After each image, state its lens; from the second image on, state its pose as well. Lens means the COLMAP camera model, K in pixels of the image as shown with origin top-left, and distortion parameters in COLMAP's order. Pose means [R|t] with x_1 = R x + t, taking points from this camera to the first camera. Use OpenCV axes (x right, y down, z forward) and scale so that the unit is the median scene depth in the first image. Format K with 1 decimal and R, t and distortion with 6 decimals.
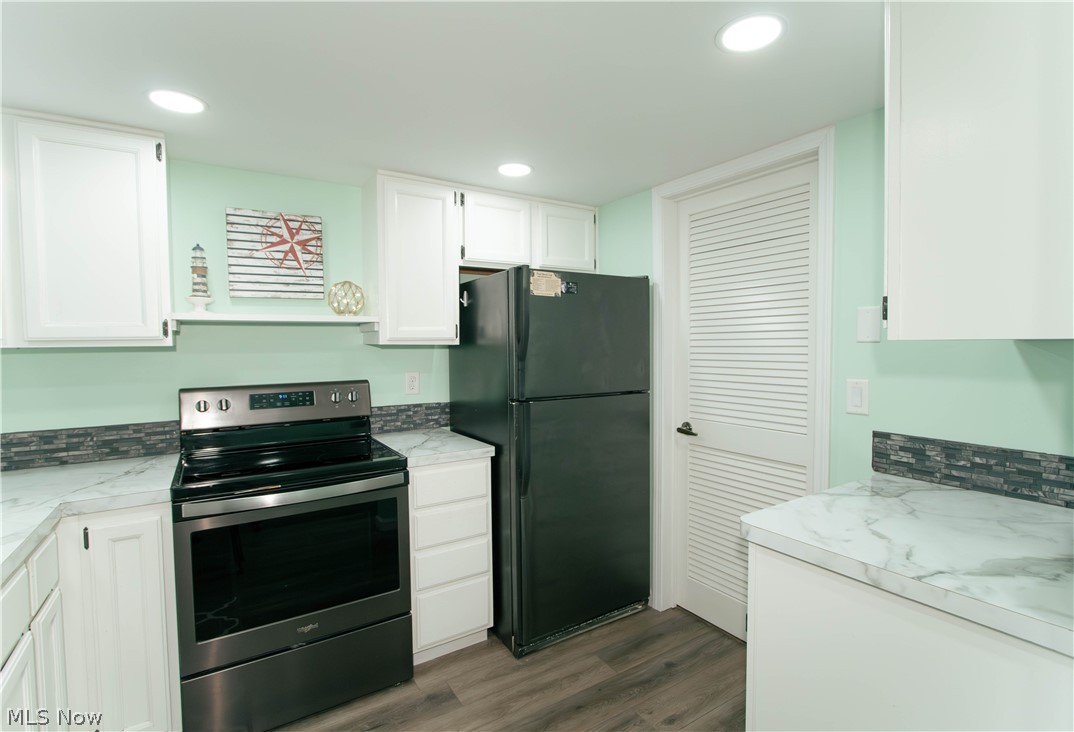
lens RADIAL K [[515.5, 0, 544.4], [0, 515.5, 365.2], [0, 0, 1]] dist [-0.011093, 0.000057]
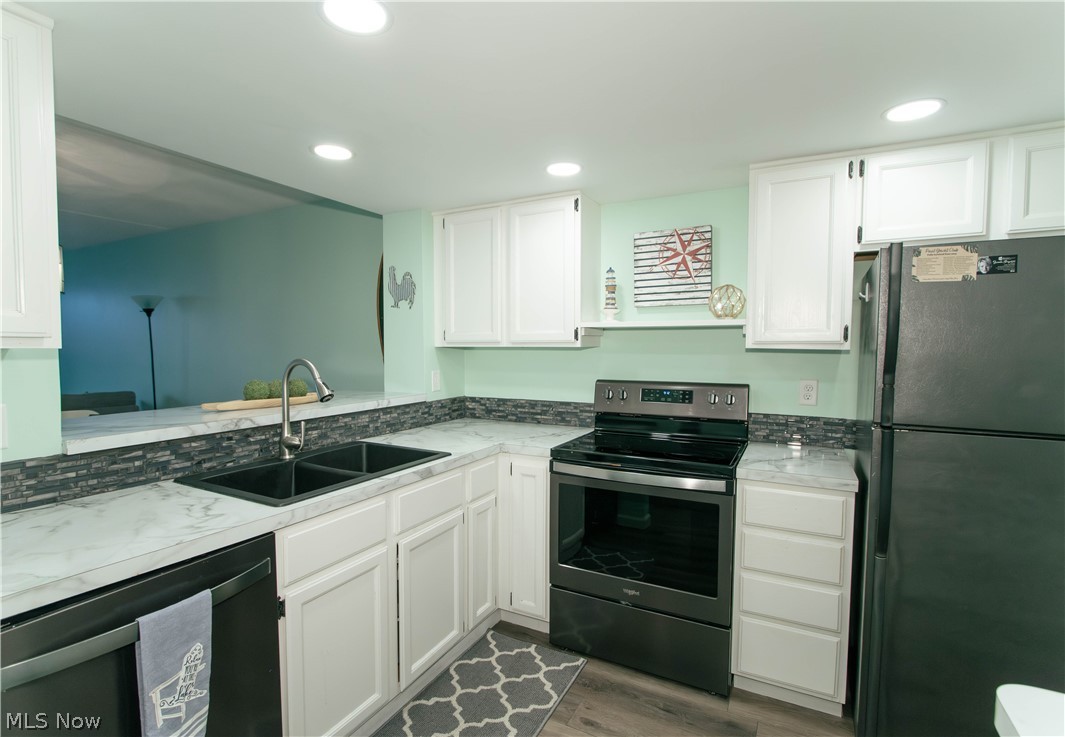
lens RADIAL K [[512.3, 0, 510.2], [0, 512.3, 373.4], [0, 0, 1]] dist [-0.014569, 0.000474]
pose [[0.479459, 0.056849, -0.875721, 0.308641], [-0.044979, 0.998180, 0.040173, -0.011737], [0.876411, 0.020128, 0.481143, 0.156982]]
